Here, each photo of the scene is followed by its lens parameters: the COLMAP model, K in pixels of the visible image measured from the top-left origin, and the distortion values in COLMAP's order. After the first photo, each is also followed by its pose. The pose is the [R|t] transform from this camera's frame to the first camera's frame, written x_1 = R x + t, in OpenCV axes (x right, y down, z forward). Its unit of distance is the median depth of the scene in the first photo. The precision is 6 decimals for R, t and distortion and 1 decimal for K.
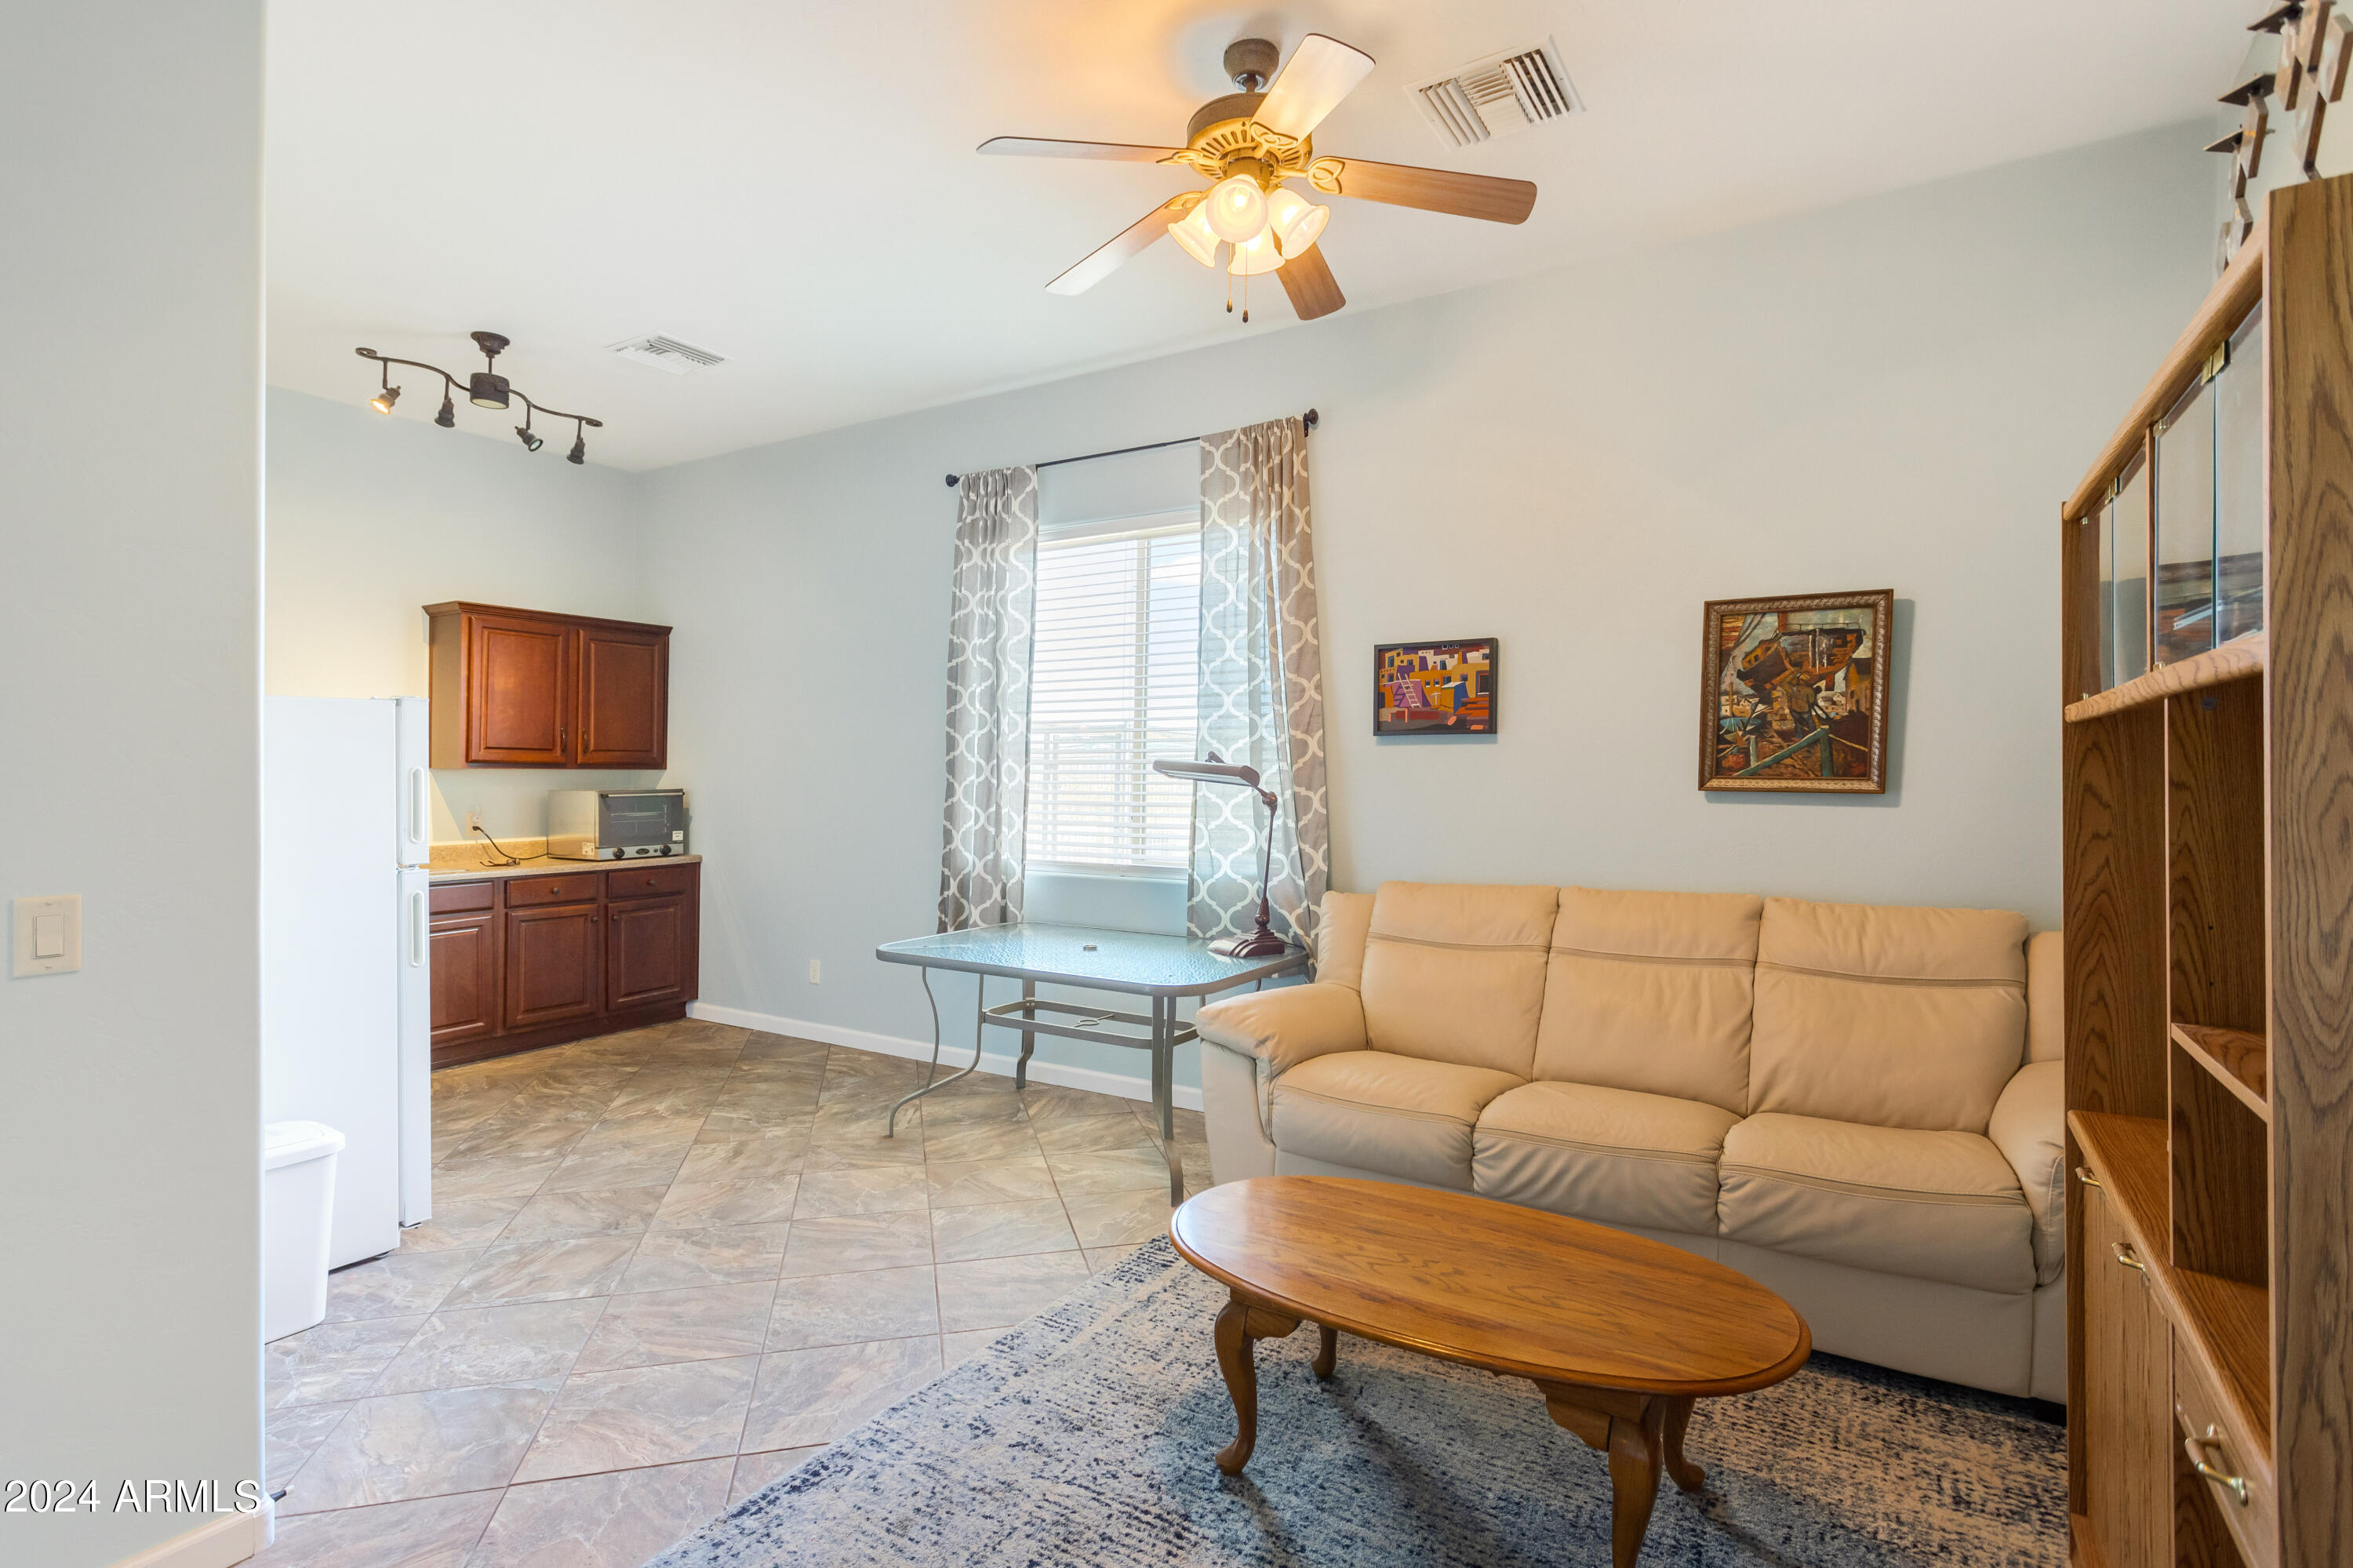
lens RADIAL K [[1126.3, 0, 1171.9], [0, 1126.3, 740.6], [0, 0, 1]] dist [0.001591, 0.000059]
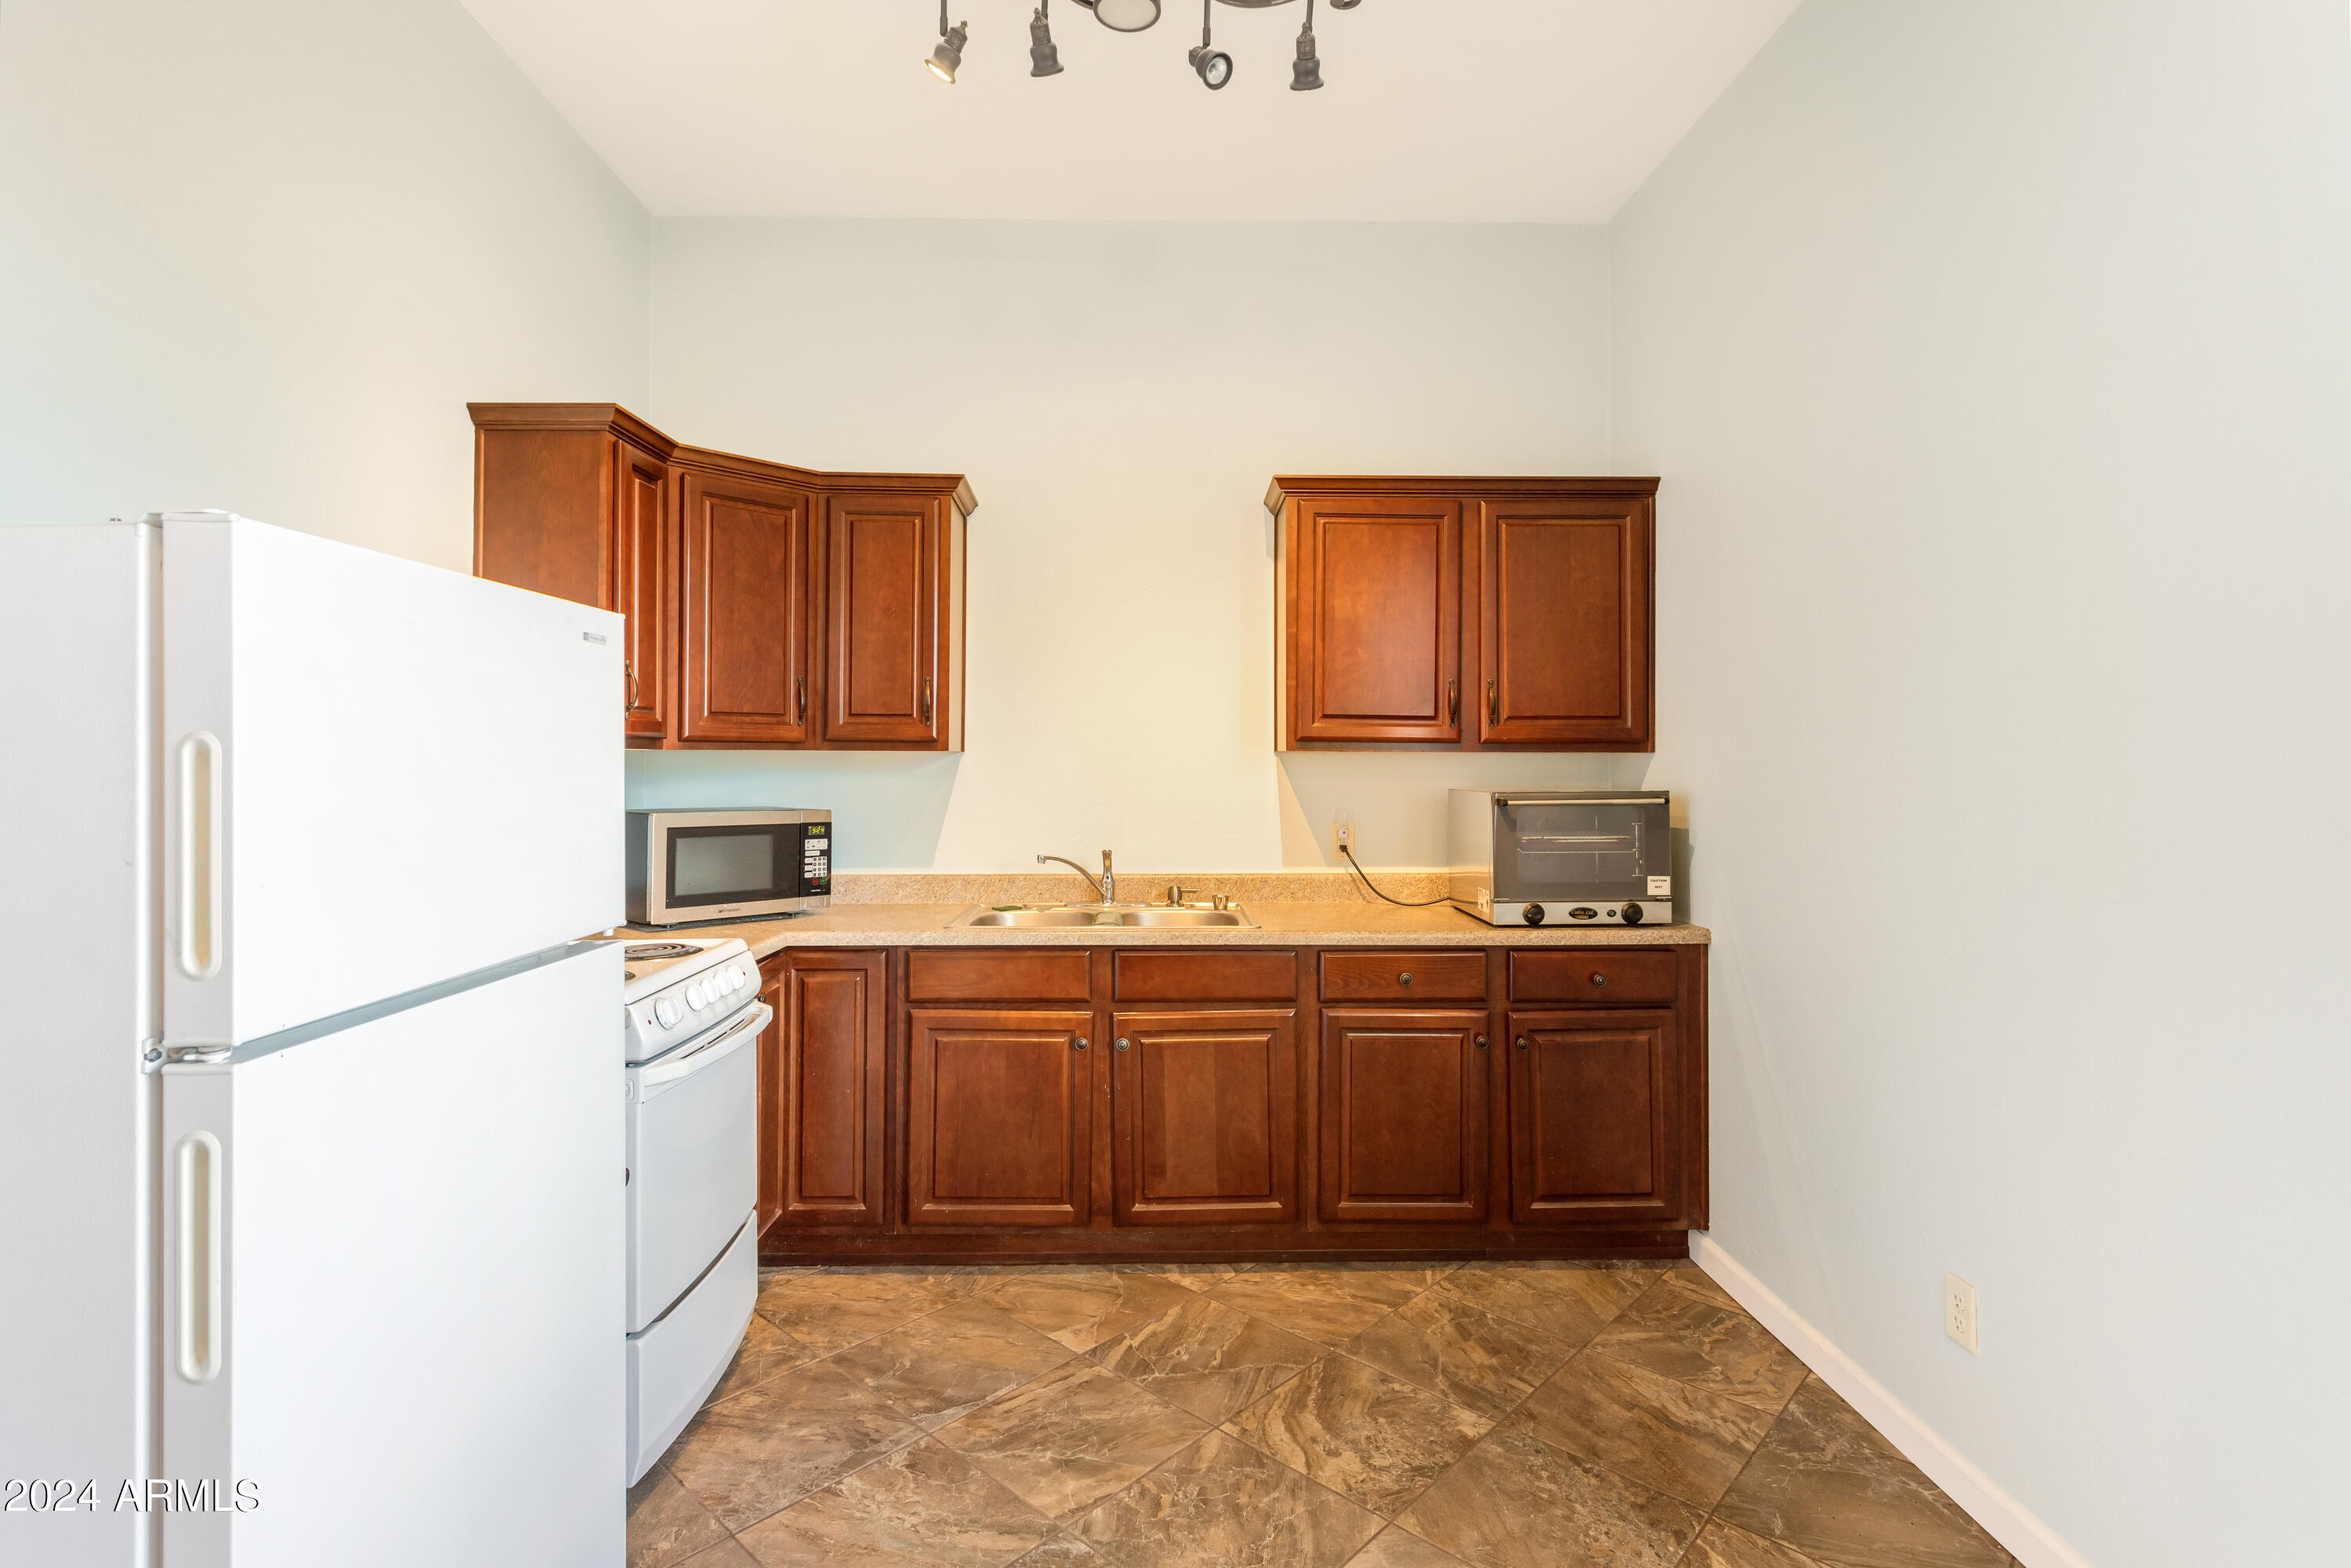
lens RADIAL K [[1125.3, 0, 1170.9], [0, 1125.3, 740.6], [0, 0, 1]] dist [0.001591, 0.000059]
pose [[0.541944, -0.016712, -0.840248, -0.144304], [0.027898, 0.999609, -0.001888, 0.016577], [0.839951, -0.022418, 0.542198, 0.572582]]
